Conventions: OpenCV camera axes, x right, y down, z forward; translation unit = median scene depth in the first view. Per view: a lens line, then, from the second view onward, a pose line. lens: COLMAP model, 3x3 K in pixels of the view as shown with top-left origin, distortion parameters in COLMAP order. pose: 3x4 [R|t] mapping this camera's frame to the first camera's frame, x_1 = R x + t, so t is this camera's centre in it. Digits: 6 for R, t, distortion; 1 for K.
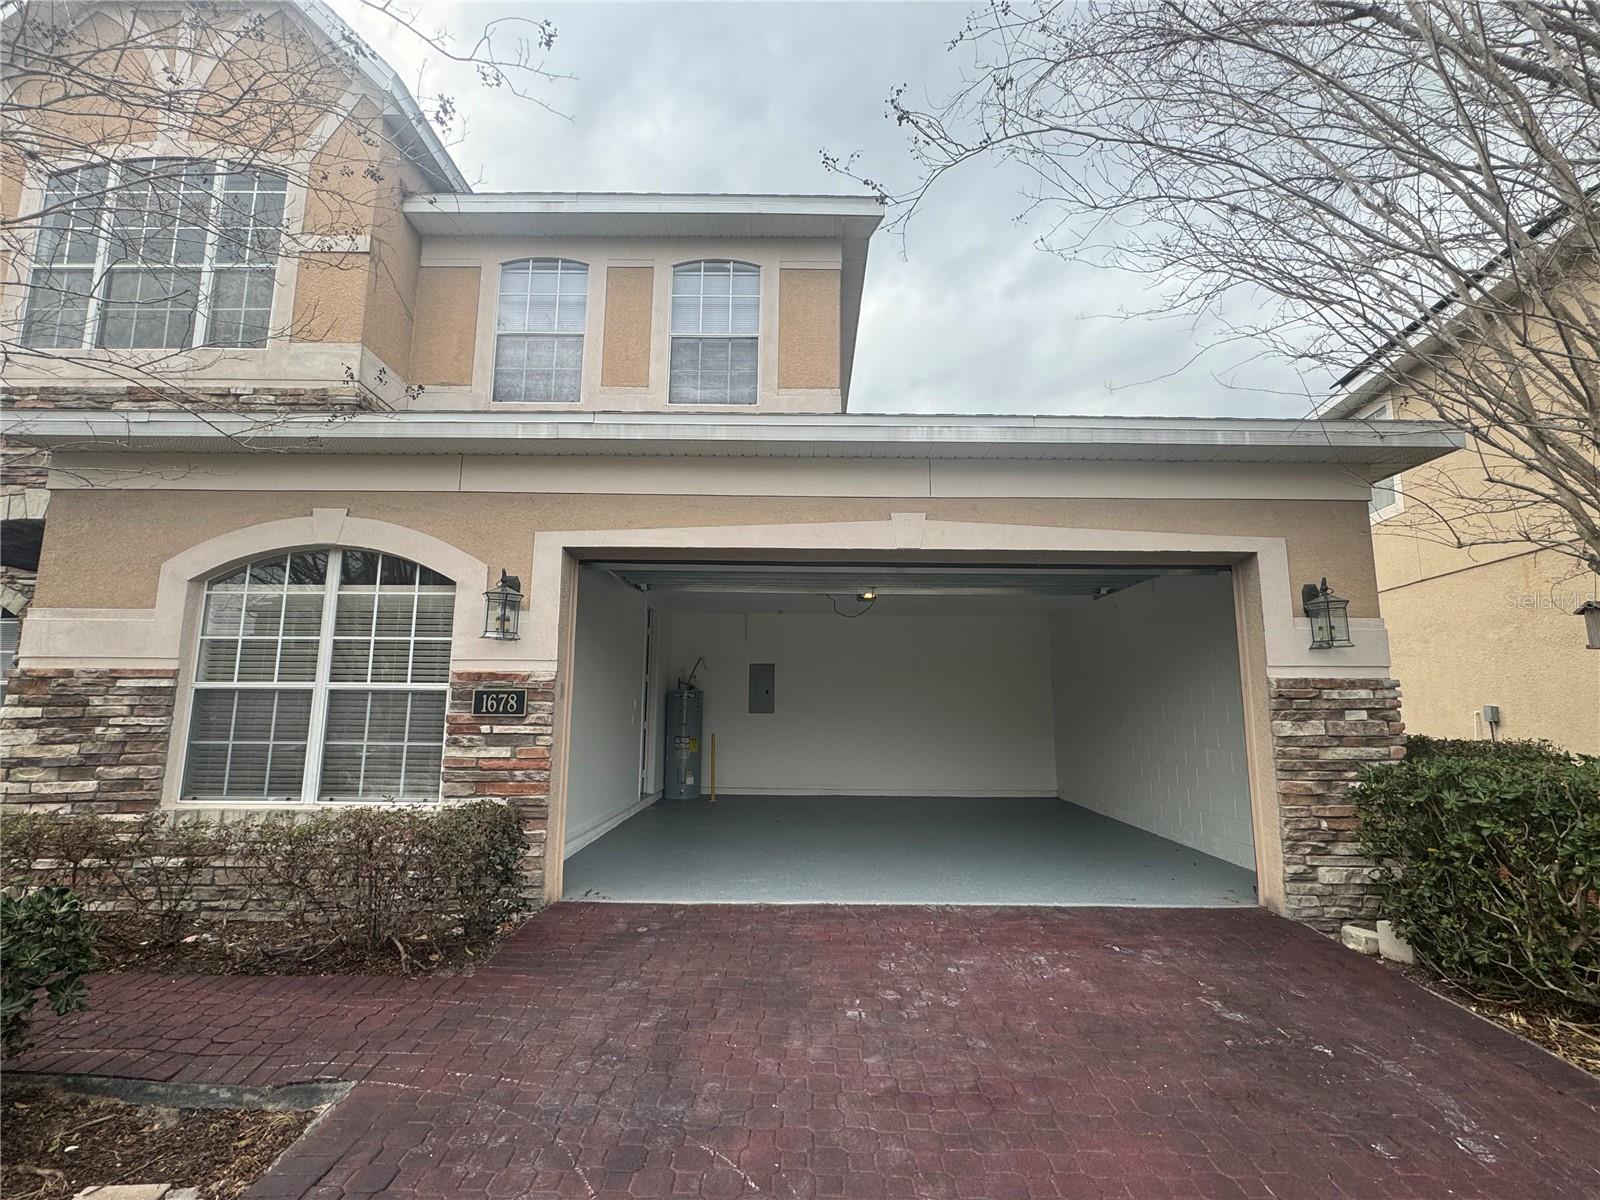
lens RADIAL K [[779.4, 0, 803.2], [0, 779.4, 596.4], [0, 0, 1]] dist [-0.001969, -0.000123]
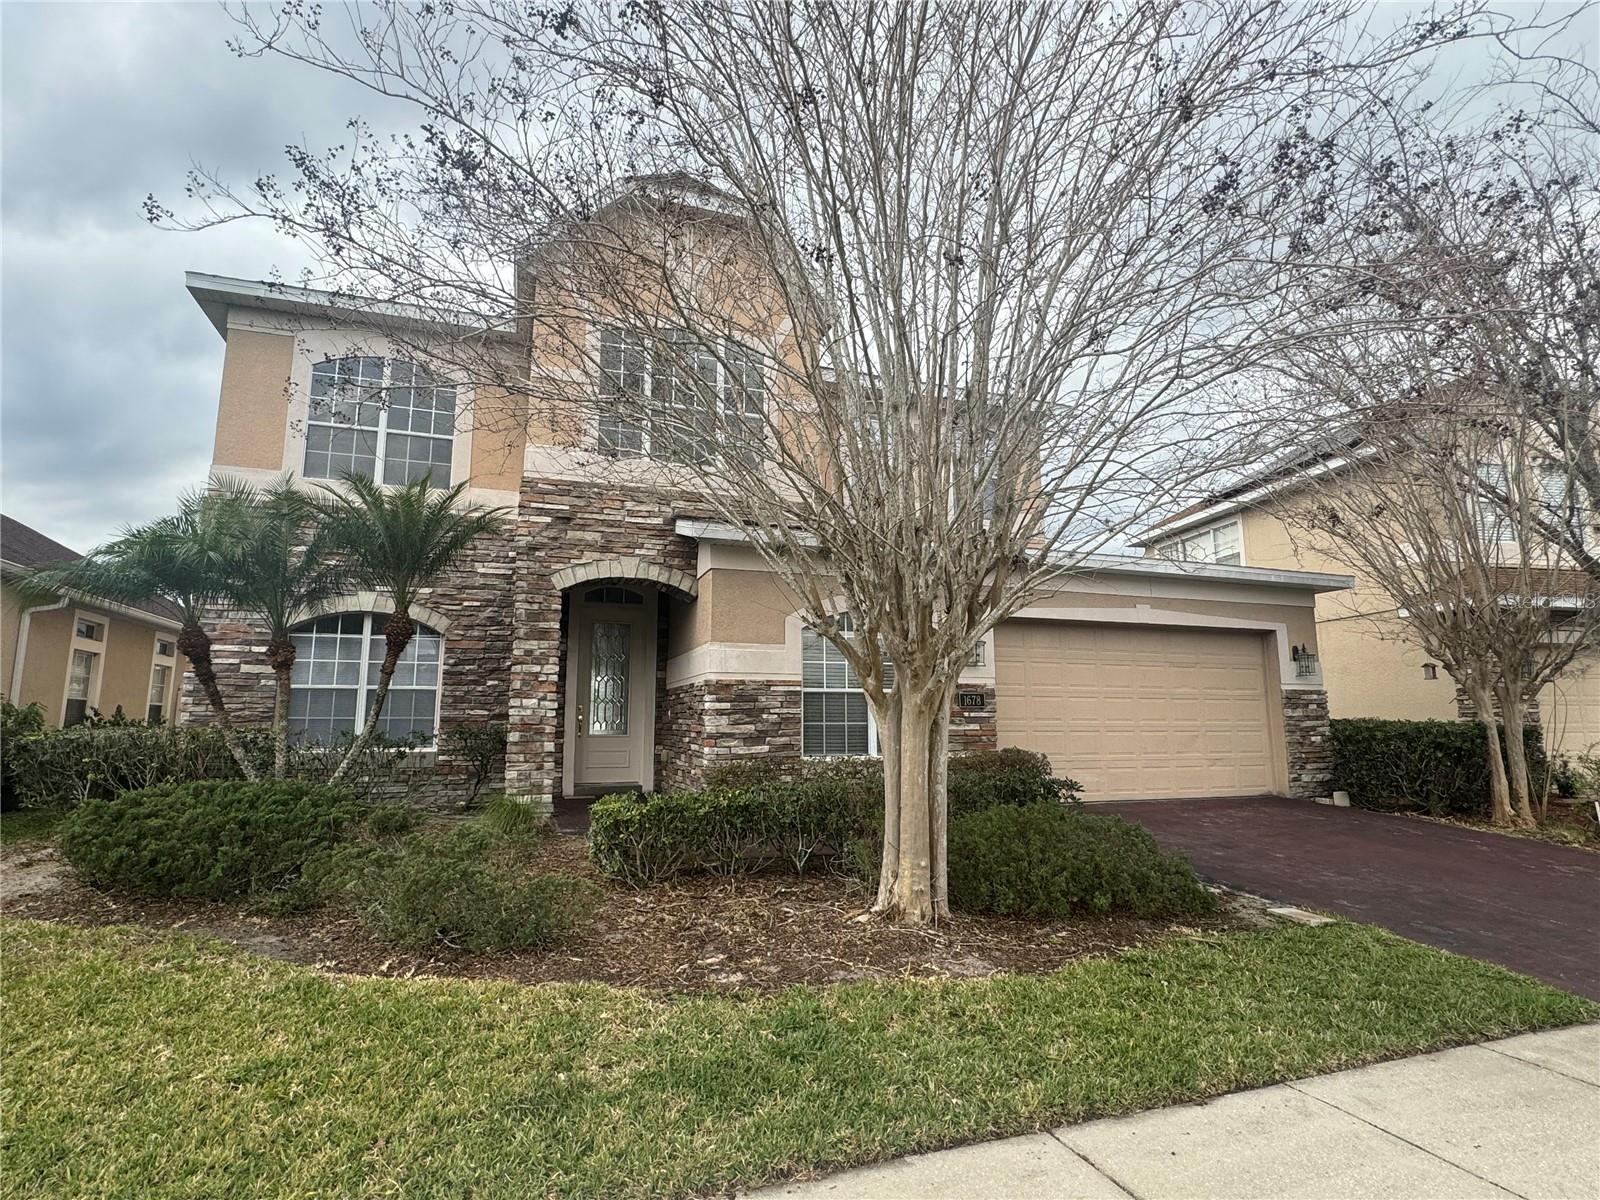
lens RADIAL K [[835.4, 0, 804.9], [0, 835.4, 601.3], [0, 0, 1]] dist [-0.001472, -0.001298]
pose [[0.941106, 0.041203, 0.335591, -1.433075], [-0.044569, 0.999004, 0.002331, -0.085166], [-0.335160, -0.017150, 0.942005, -0.730234]]
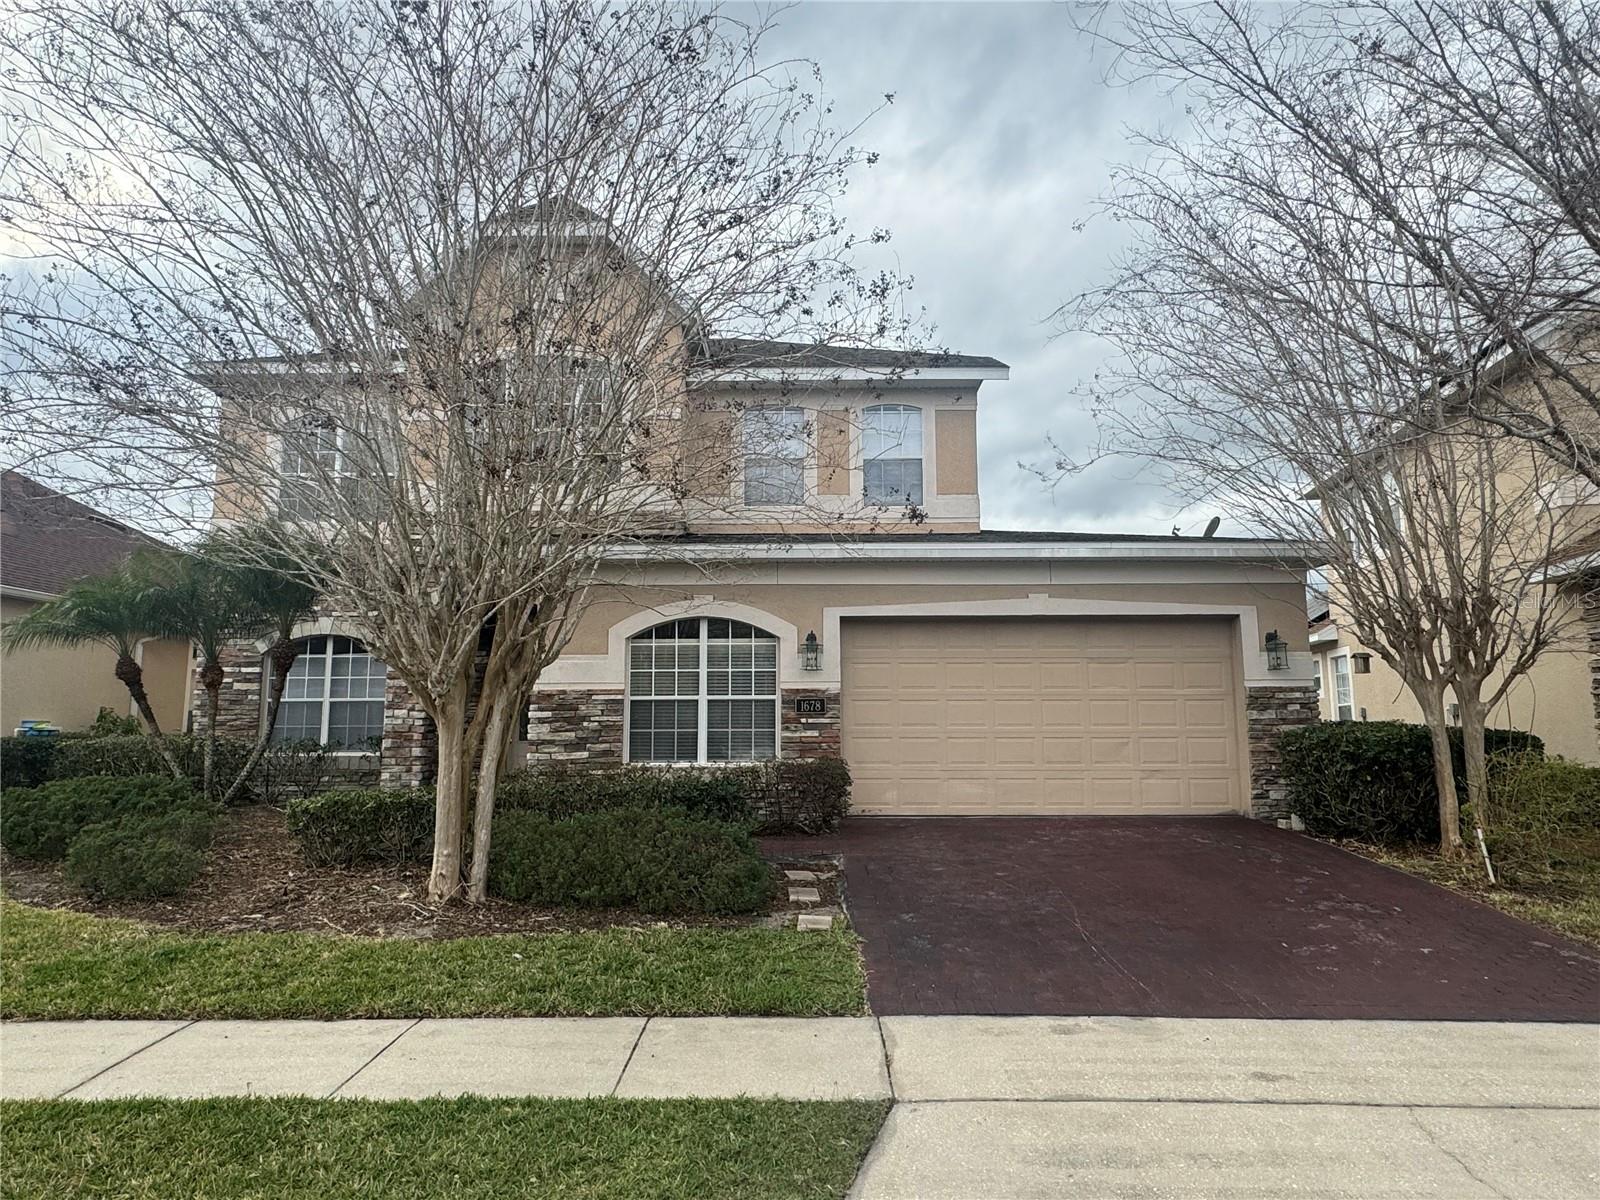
lens RADIAL K [[994.3, 0, 796.6], [0, 994.3, 595.3], [0, 0, 1]] dist [-0.001040, -0.001650]
pose [[0.999913, -0.012445, -0.004296, -0.406280], [0.012541, 0.999655, 0.023078, -0.167045], [0.004007, -0.023130, 0.999724, -1.252965]]
